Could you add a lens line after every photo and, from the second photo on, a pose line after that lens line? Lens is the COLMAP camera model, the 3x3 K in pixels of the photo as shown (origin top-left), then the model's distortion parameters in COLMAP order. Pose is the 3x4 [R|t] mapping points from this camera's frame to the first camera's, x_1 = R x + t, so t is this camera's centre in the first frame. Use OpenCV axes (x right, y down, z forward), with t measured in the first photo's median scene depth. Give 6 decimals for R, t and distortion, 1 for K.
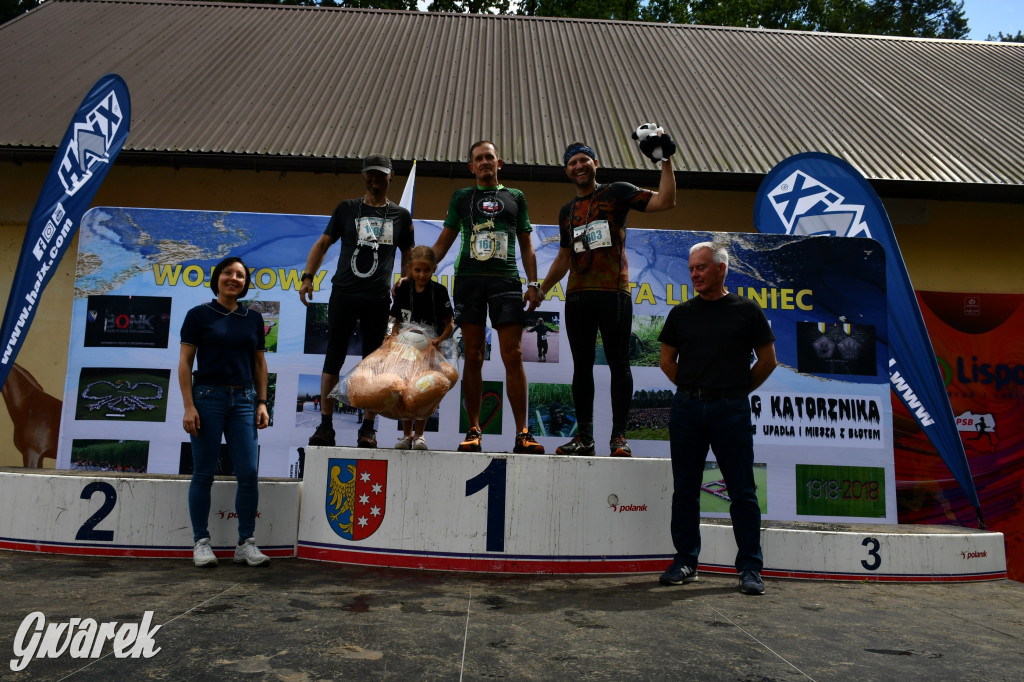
lens RADIAL K [[782.0, 0, 497.8], [0, 782.0, 343.5], [0, 0, 1]] dist [-0.020811, 0.005770]
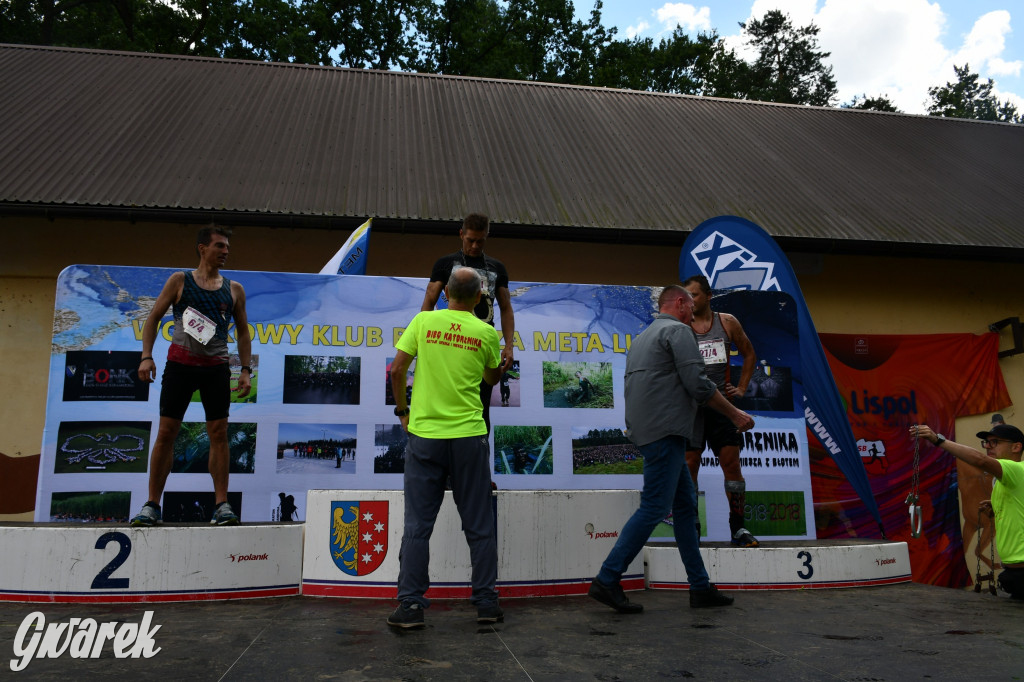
lens RADIAL K [[782.0, 0, 497.8], [0, 782.0, 343.5], [0, 0, 1]] dist [-0.020811, 0.005770]
pose [[0.991515, -0.012599, 0.129379, -0.094201], [0.018633, 0.998789, -0.045537, -0.014317], [-0.128648, 0.047561, 0.990549, -0.090116]]
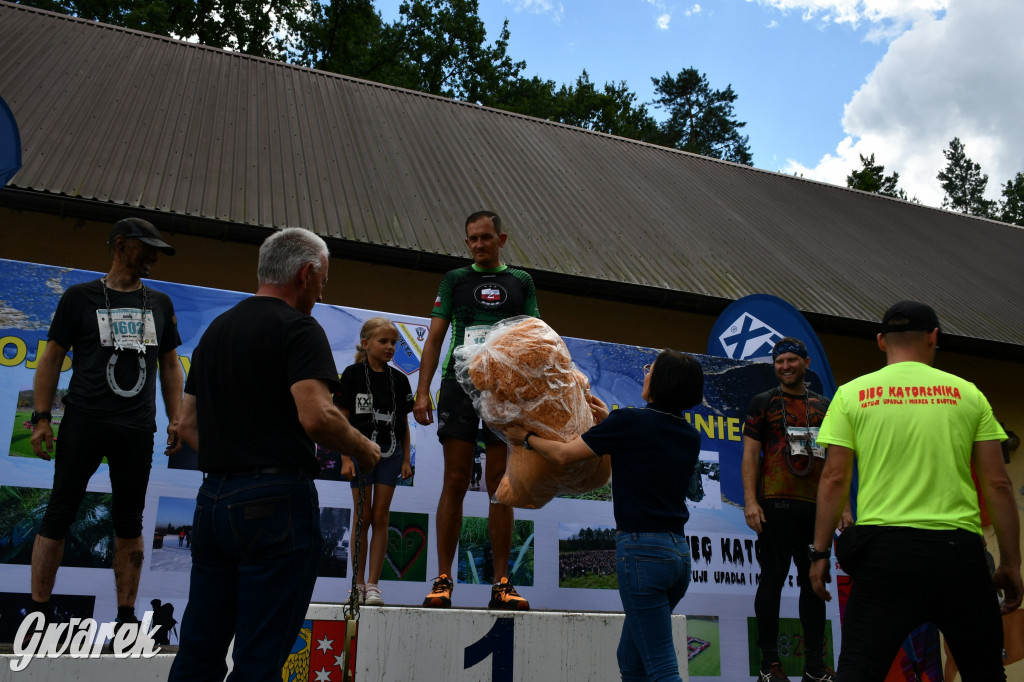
lens RADIAL K [[907.4, 0, 497.9], [0, 907.4, 339.6], [0, 0, 1]] dist [-0.010076, -0.007494]
pose [[0.947930, 0.084567, 0.307047, -0.223652], [-0.043495, 0.989444, -0.138233, -0.002354], [-0.315496, 0.117680, 0.941602, 0.080387]]
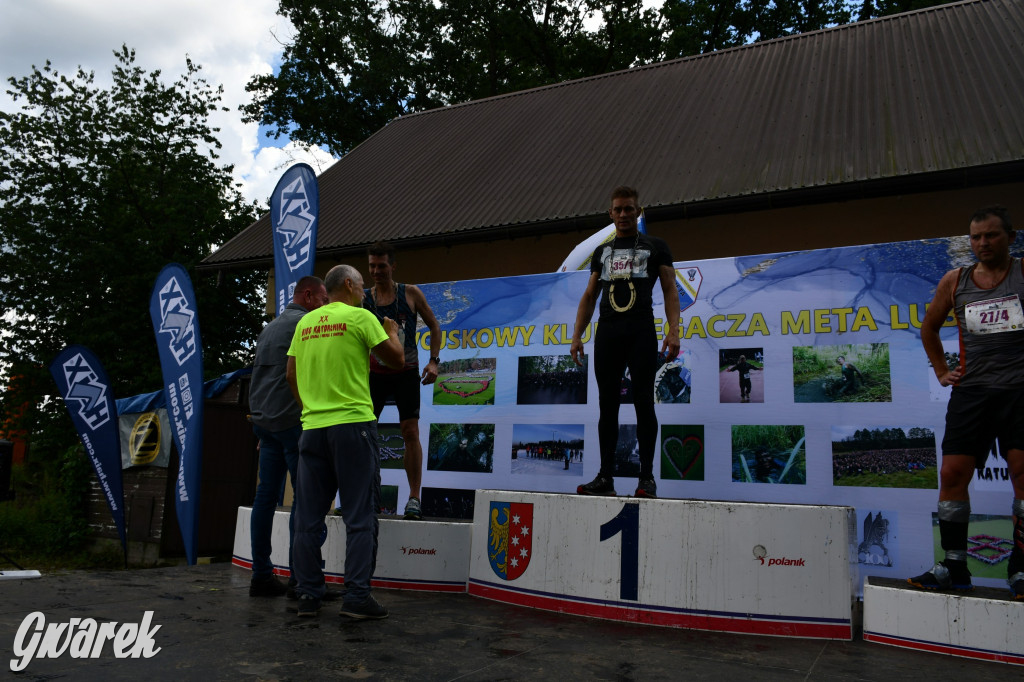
lens RADIAL K [[782.0, 0, 497.8], [0, 782.0, 343.5], [0, 0, 1]] dist [-0.020811, 0.005770]
pose [[0.879395, -0.079898, -0.469341, 0.237647], [0.049845, 0.995851, -0.076135, 0.010038], [0.473477, 0.043558, 0.879728, 0.038574]]
